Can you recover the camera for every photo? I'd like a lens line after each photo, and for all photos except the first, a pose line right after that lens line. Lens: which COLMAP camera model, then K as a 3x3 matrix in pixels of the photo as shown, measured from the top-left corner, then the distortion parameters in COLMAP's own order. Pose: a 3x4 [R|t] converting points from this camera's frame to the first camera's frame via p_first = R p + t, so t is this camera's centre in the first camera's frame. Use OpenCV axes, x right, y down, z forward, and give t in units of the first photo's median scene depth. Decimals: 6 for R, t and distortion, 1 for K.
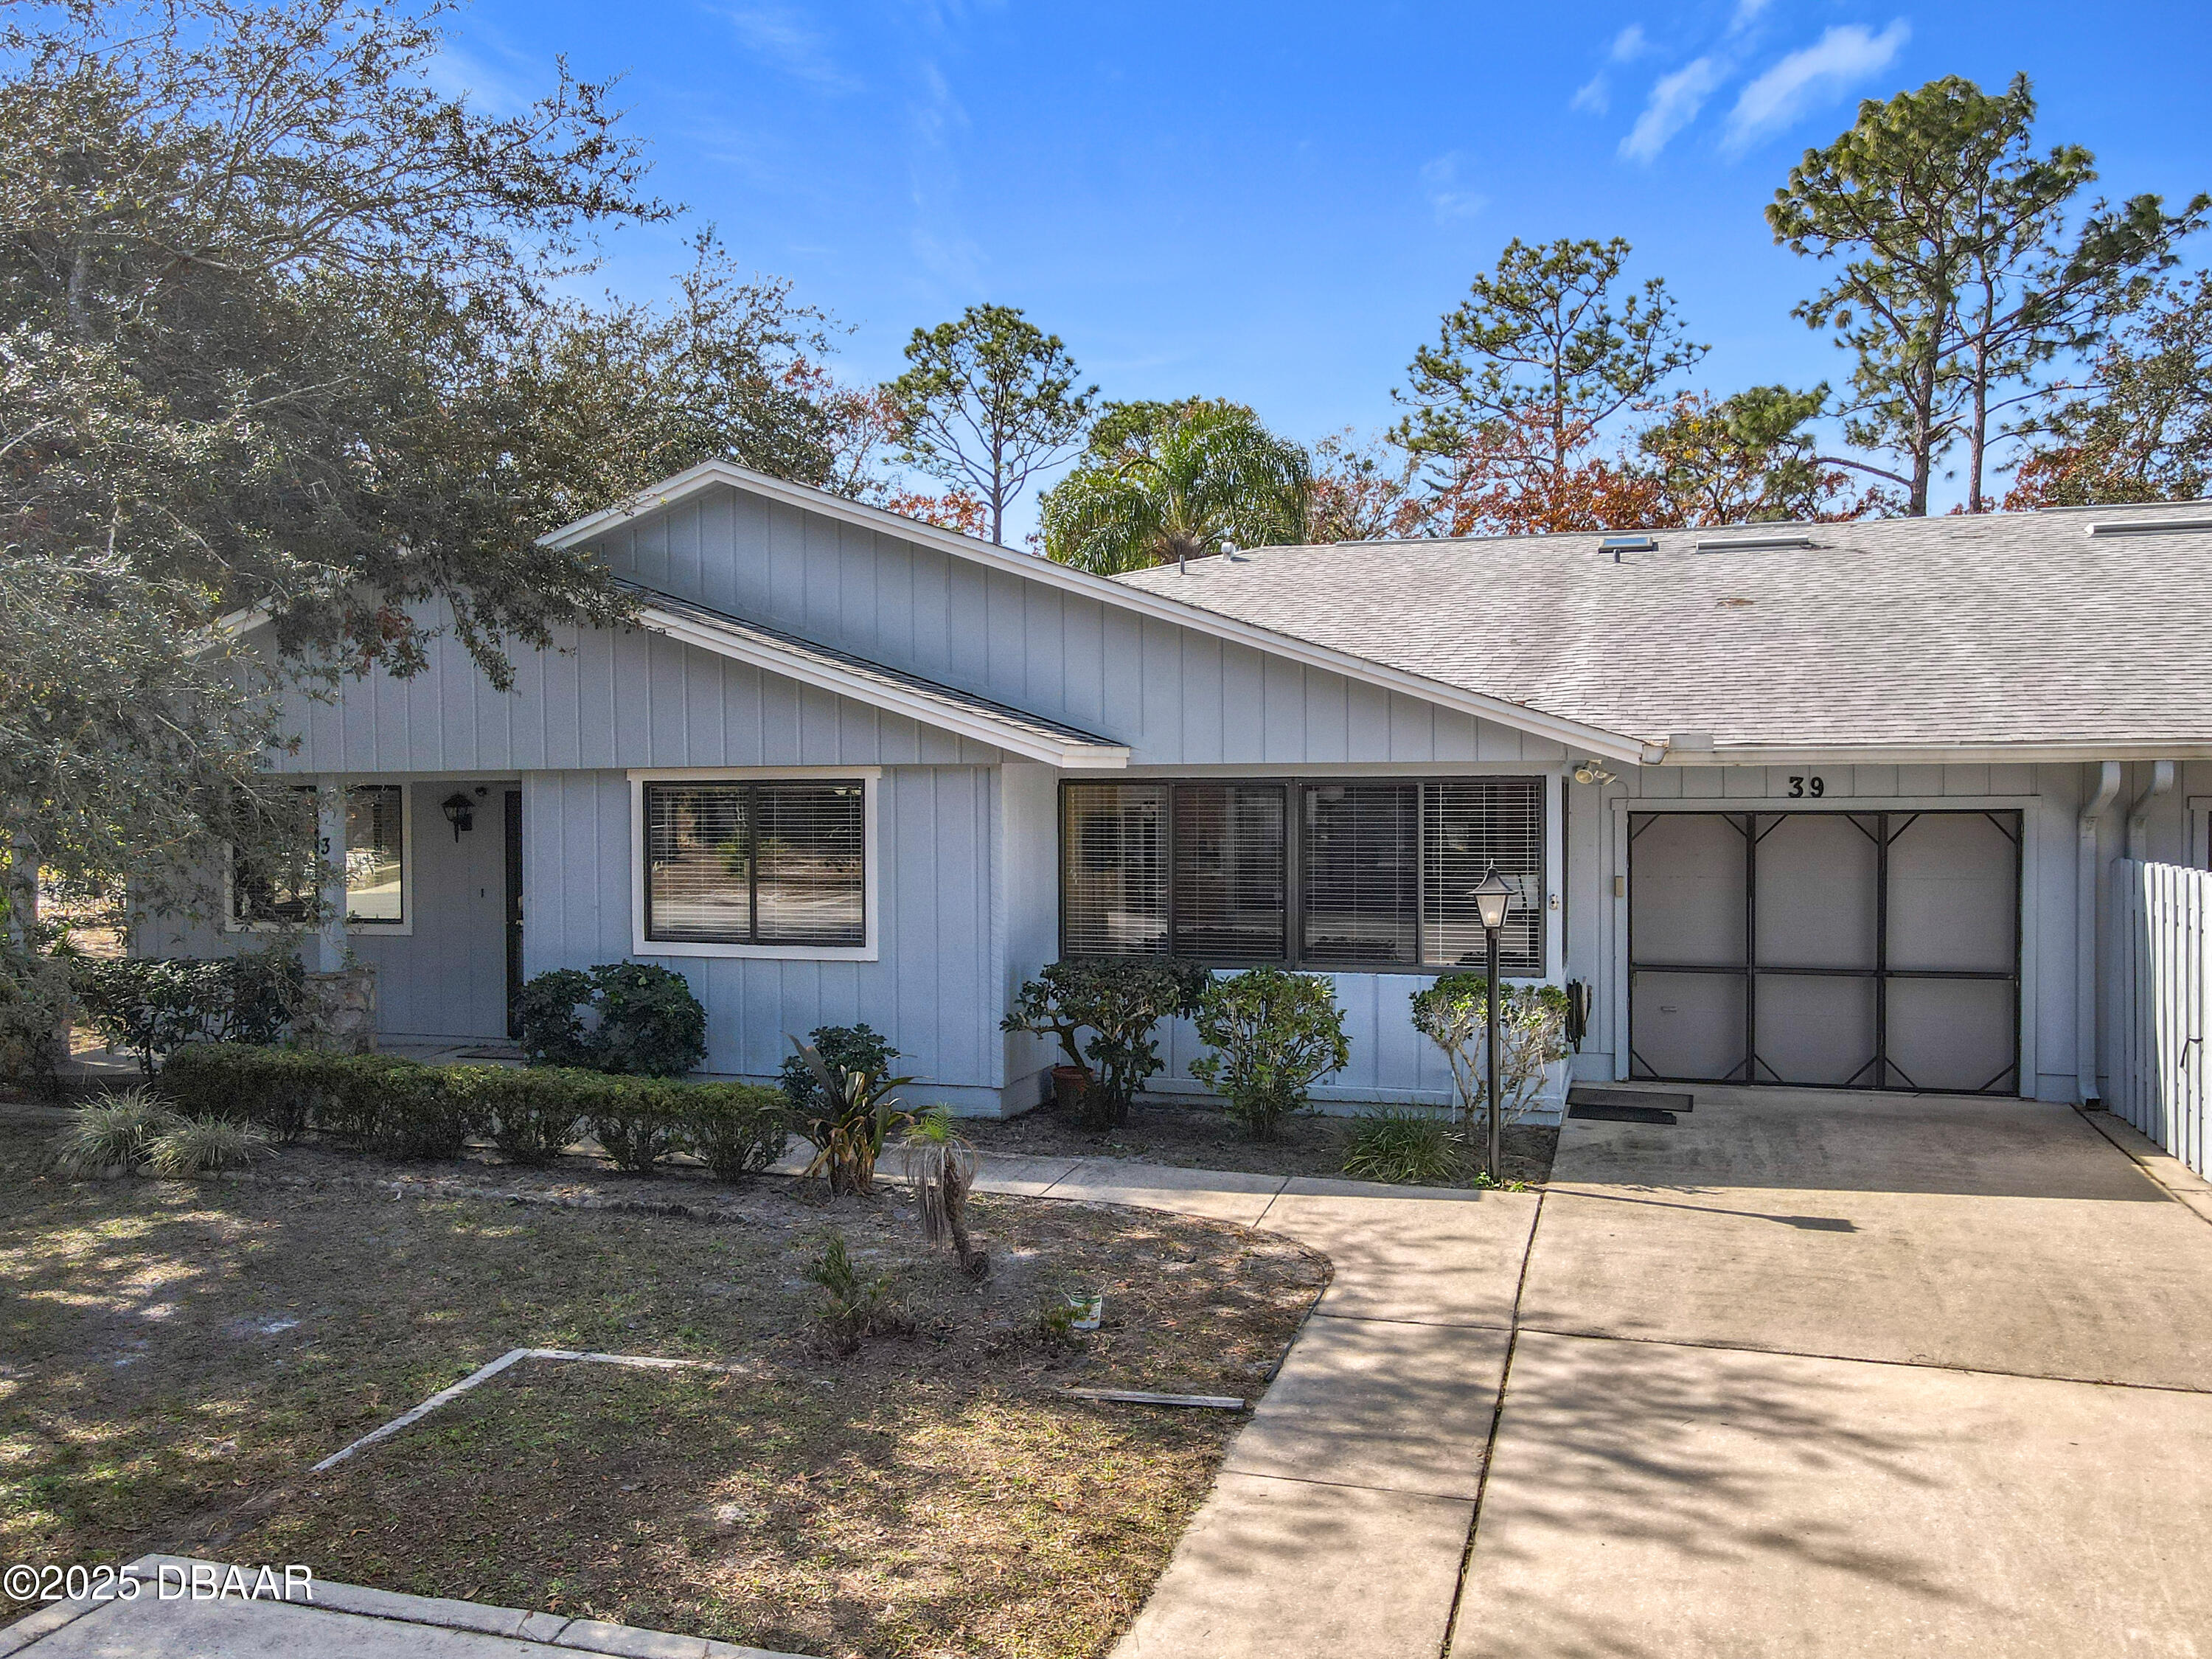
lens RADIAL K [[1732.2, 0, 1126.9], [0, 1732.2, 832.0], [0, 0, 1]] dist [0.016691, 0.006085]
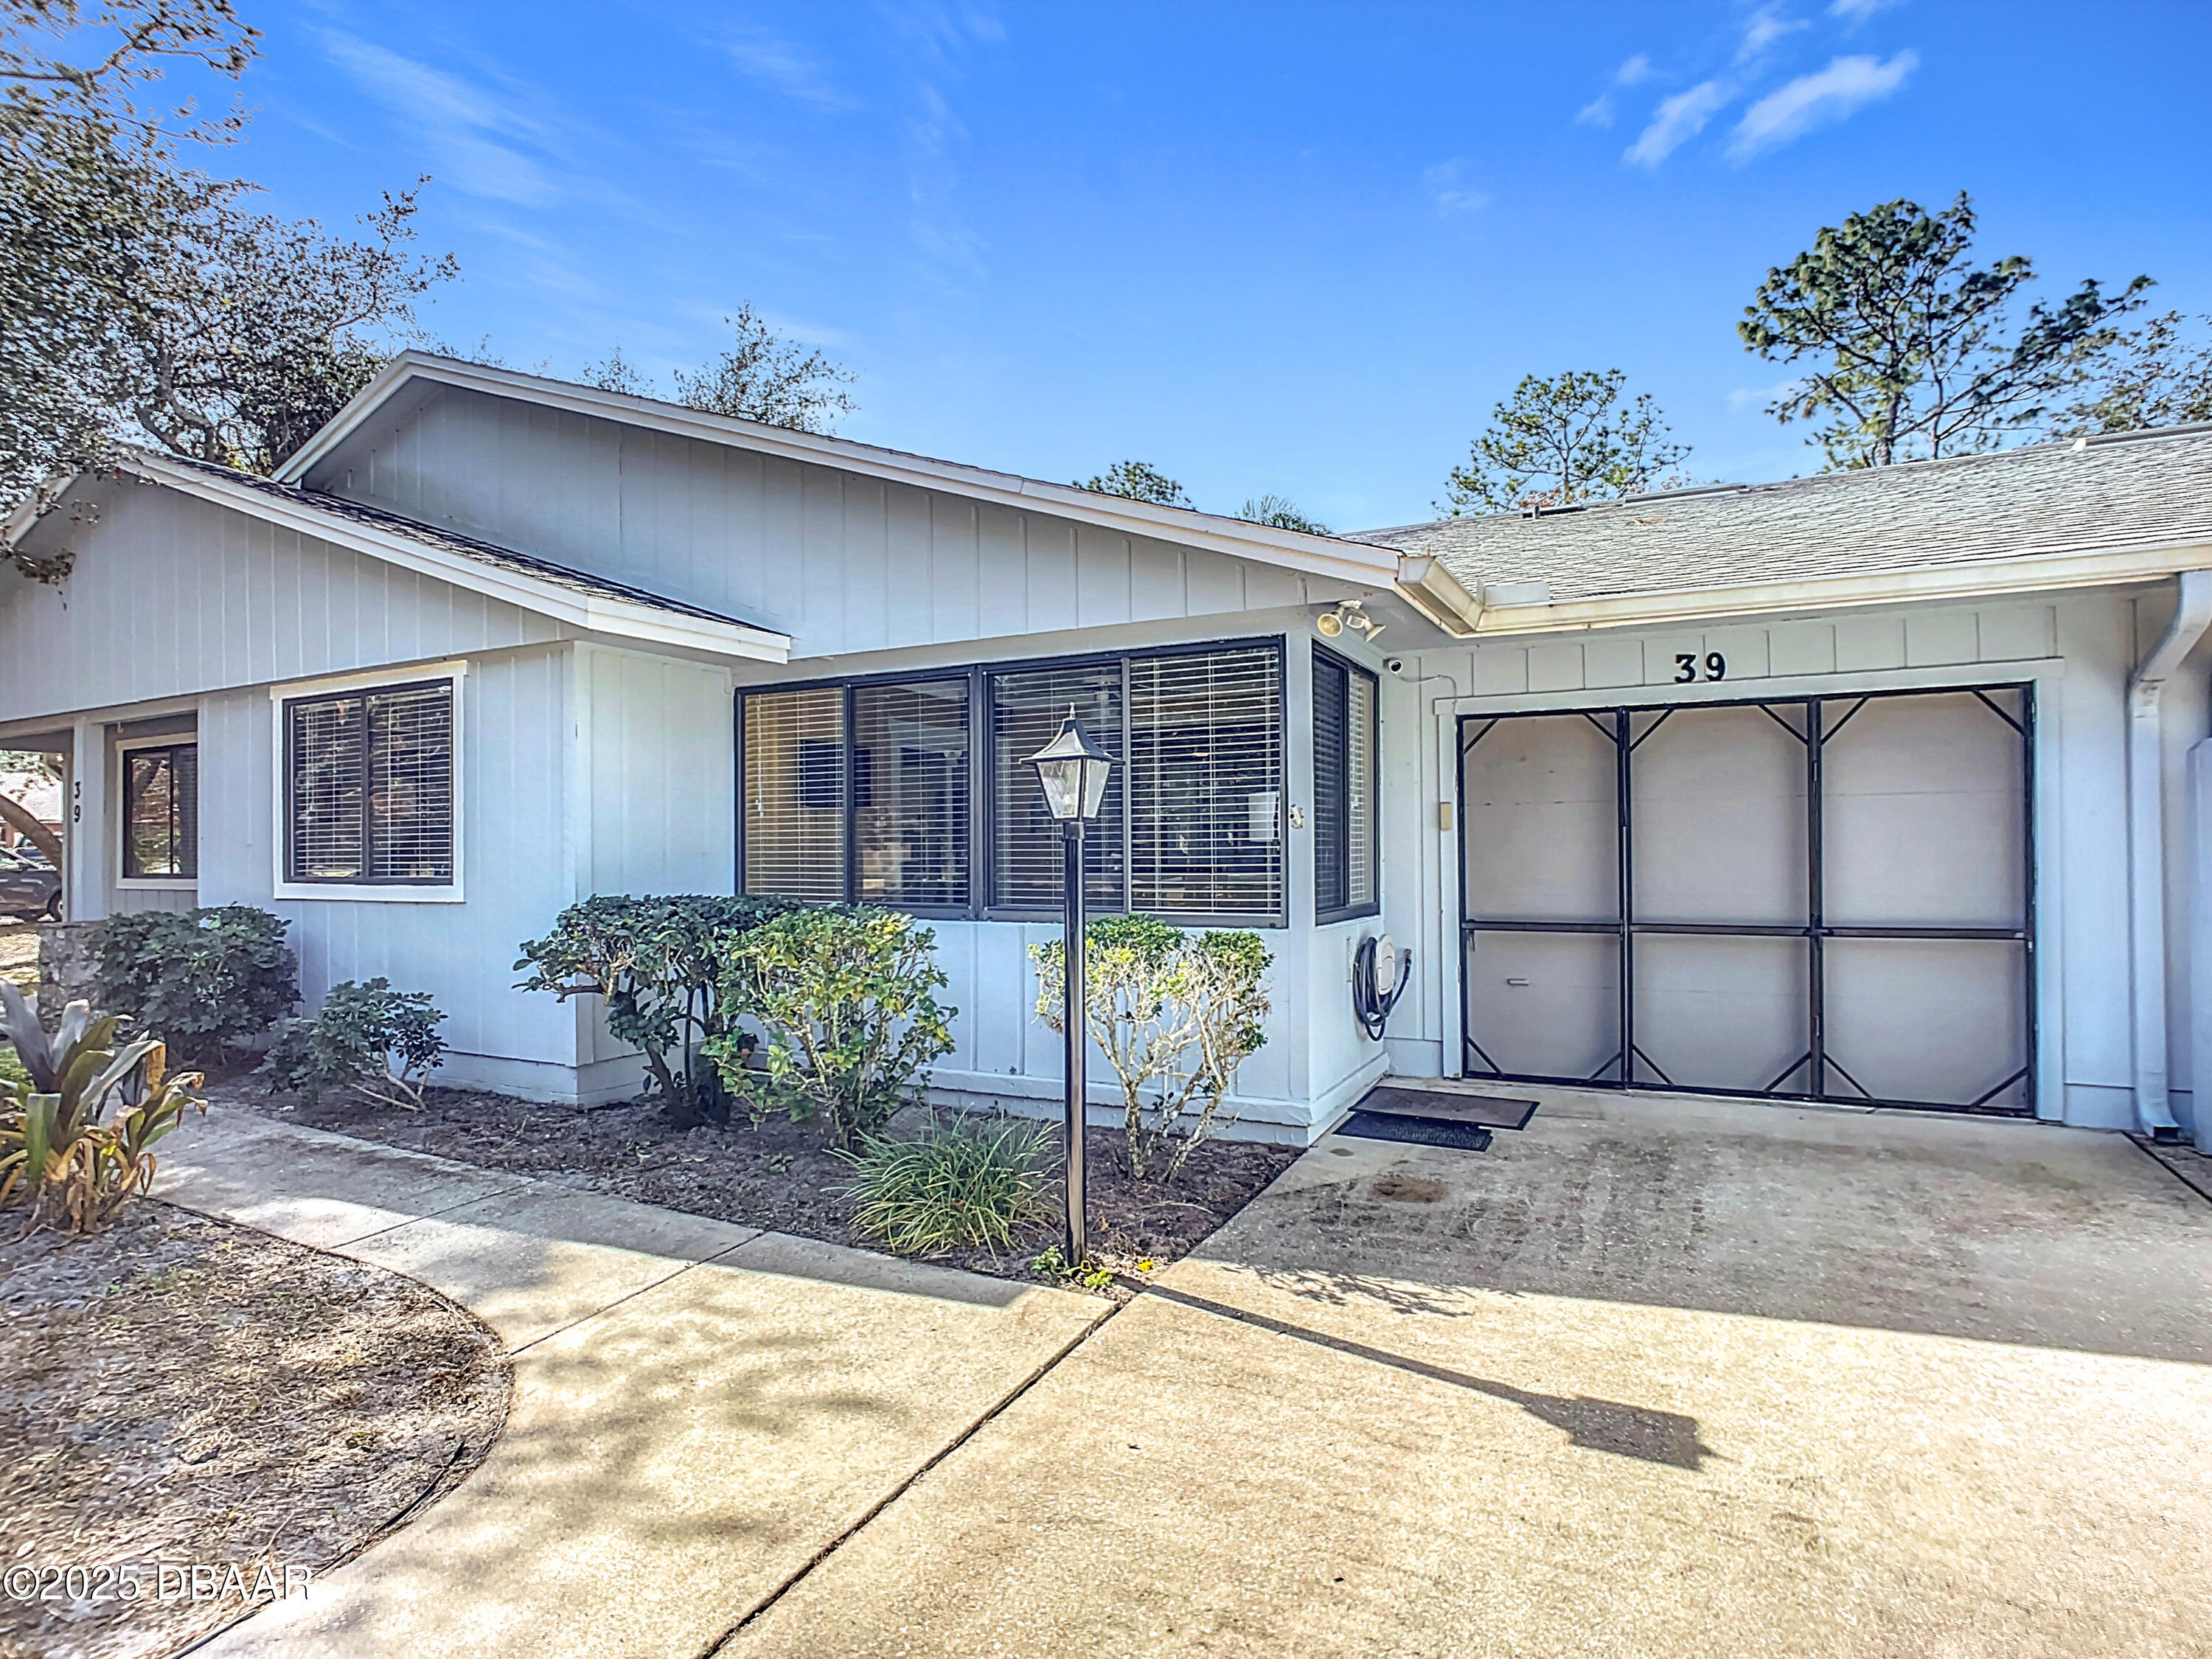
lens RADIAL K [[1199.0, 0, 1108.3], [0, 1199.0, 828.7], [0, 0, 1]] dist [-0.028155, 0.007452]
pose [[0.987632, -0.002905, -0.156762, 0.237963], [-0.002918, 0.999315, -0.036904, 0.060738], [0.156762, 0.036905, 0.986947, 0.504767]]
